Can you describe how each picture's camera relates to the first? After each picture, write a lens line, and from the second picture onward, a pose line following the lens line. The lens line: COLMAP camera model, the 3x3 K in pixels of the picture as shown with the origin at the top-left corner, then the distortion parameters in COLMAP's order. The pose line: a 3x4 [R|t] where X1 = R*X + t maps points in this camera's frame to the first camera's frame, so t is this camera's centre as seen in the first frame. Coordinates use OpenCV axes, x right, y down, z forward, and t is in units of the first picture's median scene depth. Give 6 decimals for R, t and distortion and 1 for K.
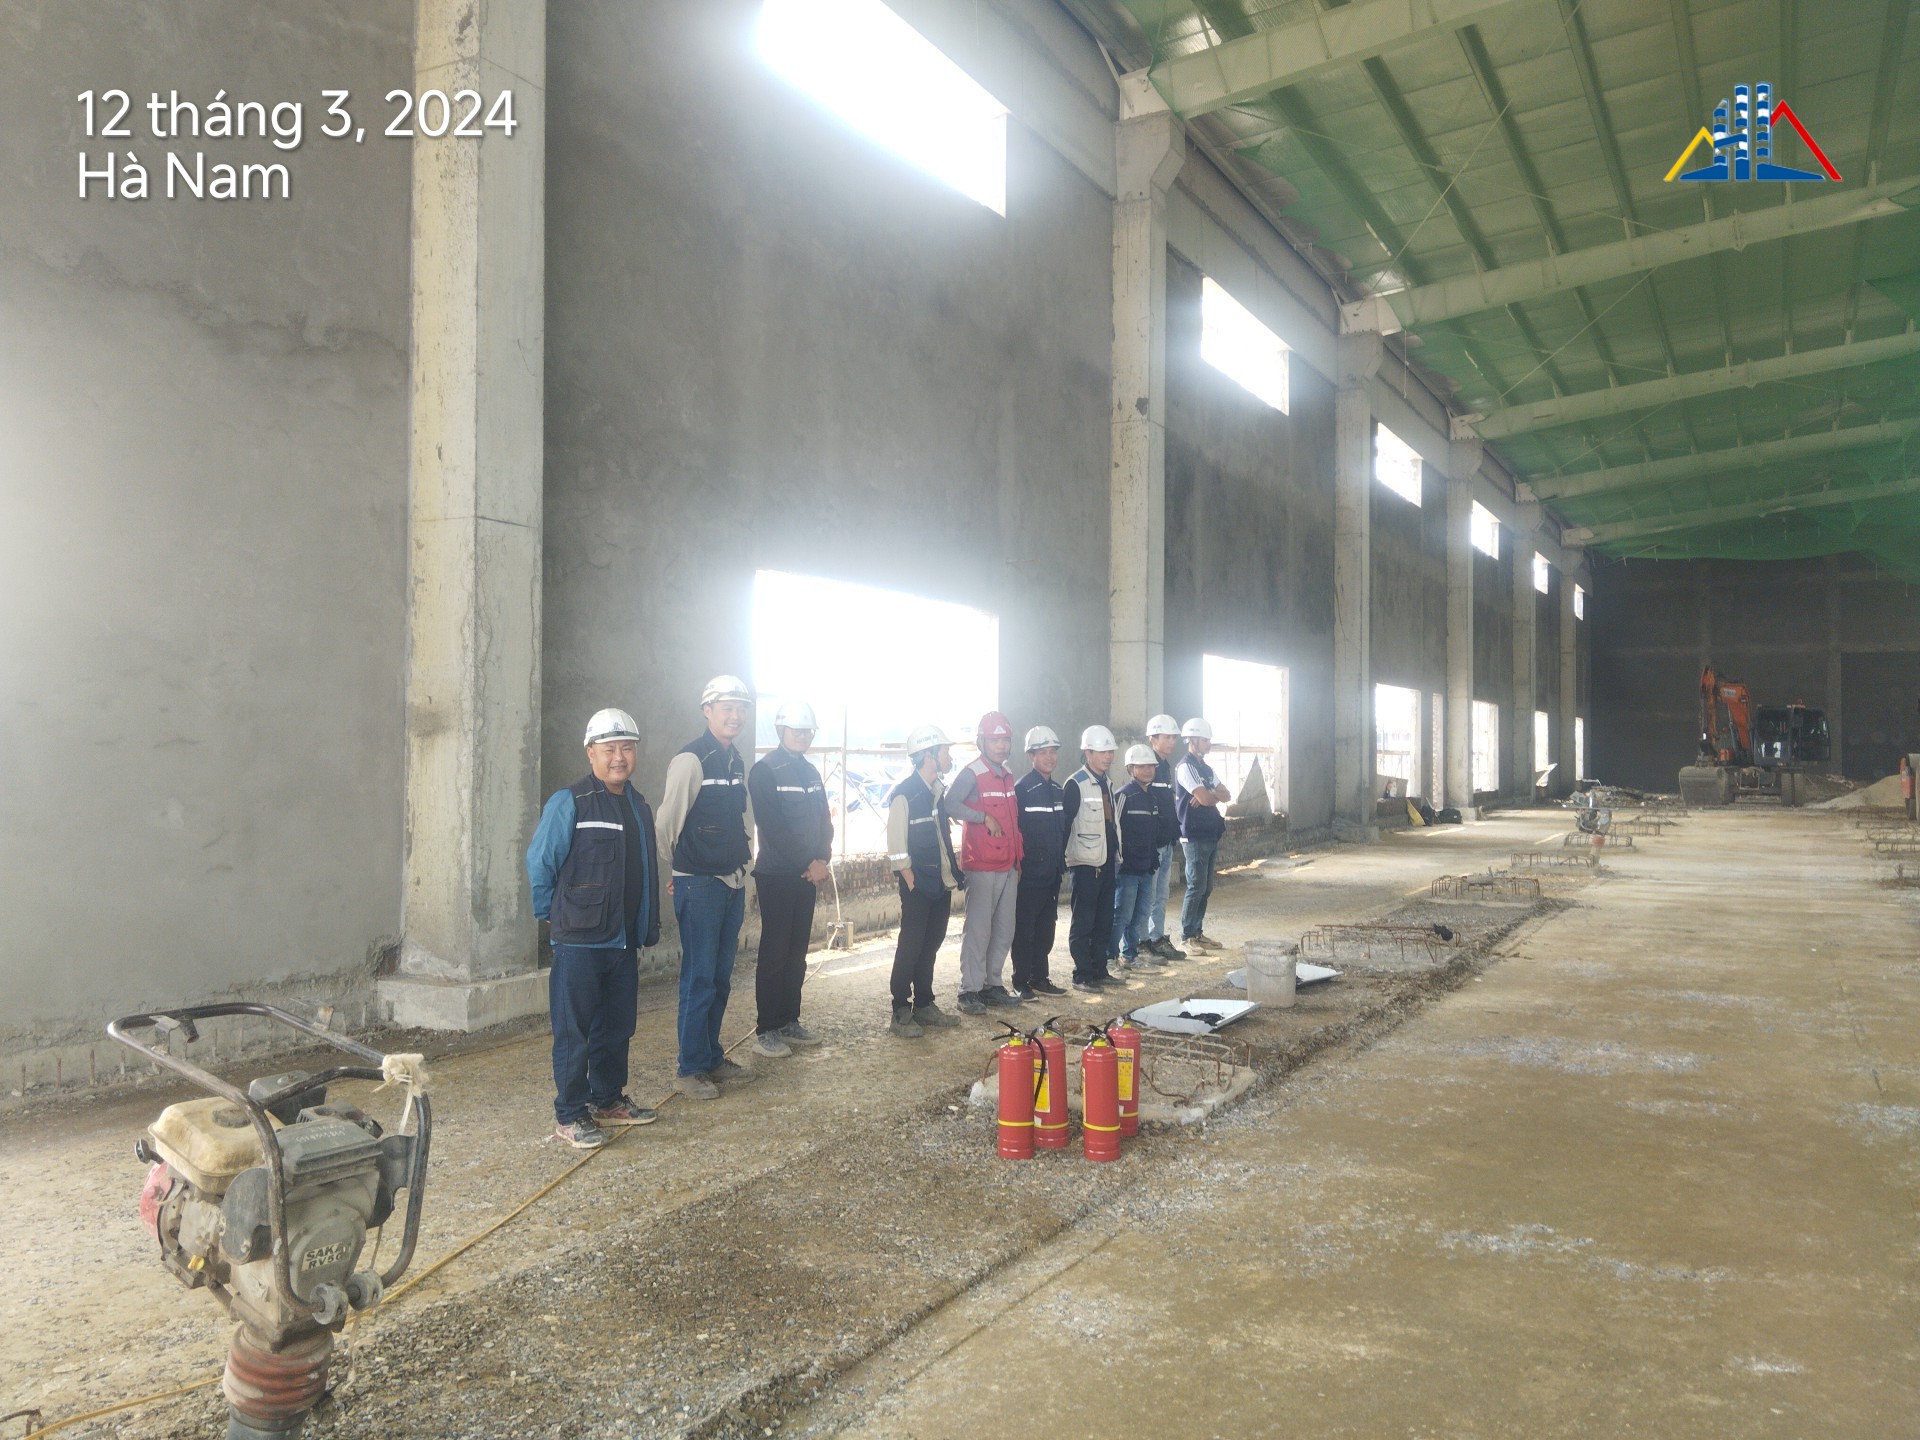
lens RADIAL K [[1556.9, 0, 953.9], [0, 1556.9, 721.0], [0, 0, 1]] dist [0.090481, -0.158254]
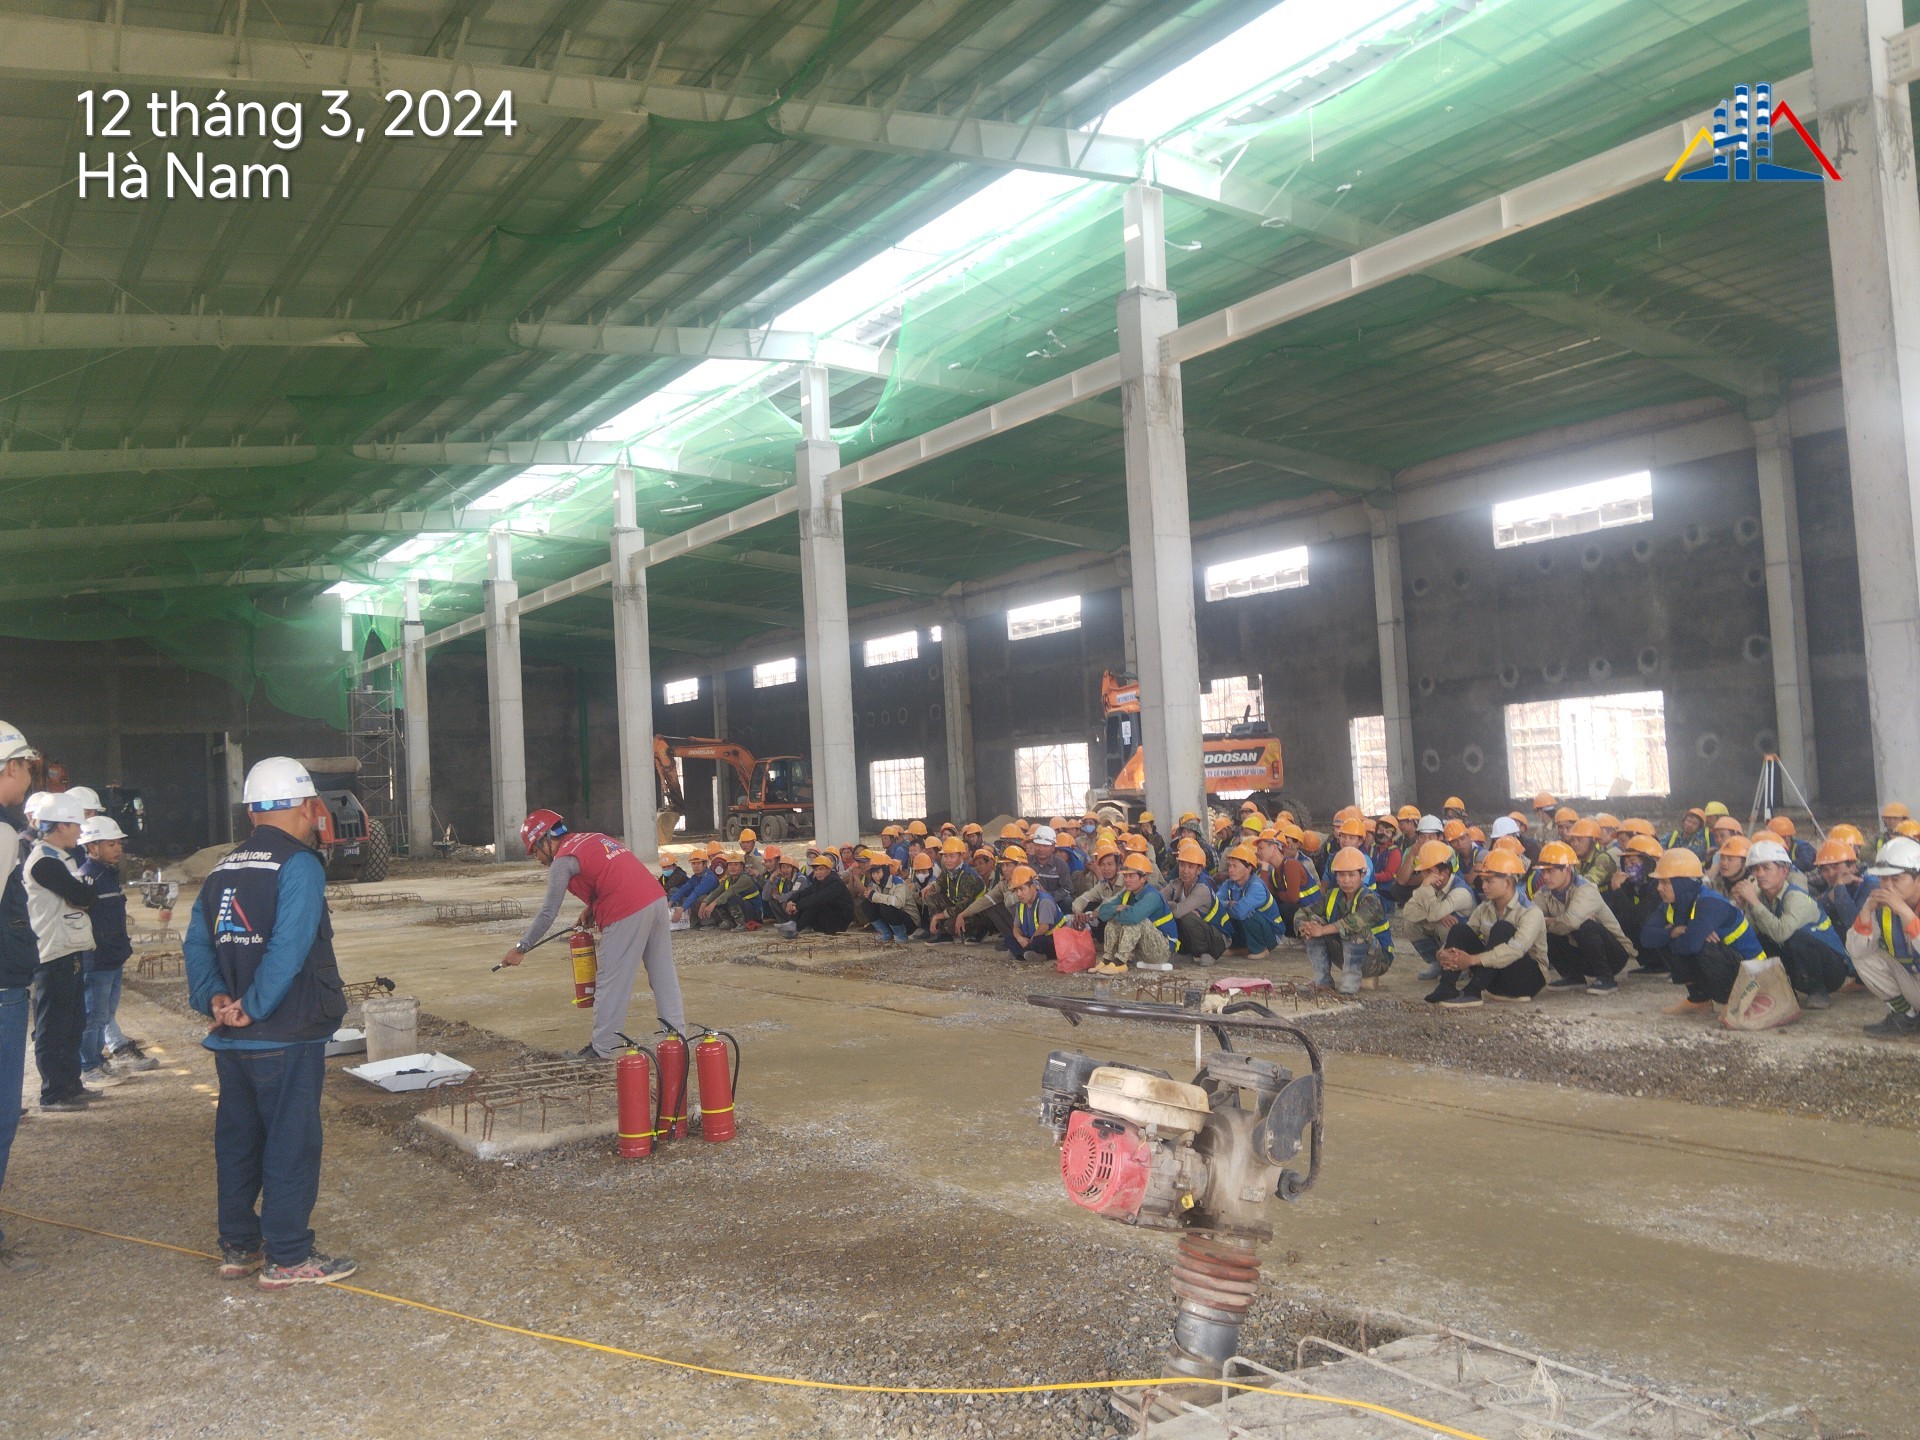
lens RADIAL K [[1556.9, 0, 953.9], [0, 1556.9, 721.0], [0, 0, 1]] dist [0.090481, -0.158254]
pose [[0.487230, 0.012029, 0.873191, -0.191690], [0.035427, 0.998810, -0.033527, 0.003776], [-0.872555, 0.047270, 0.486224, 0.071649]]
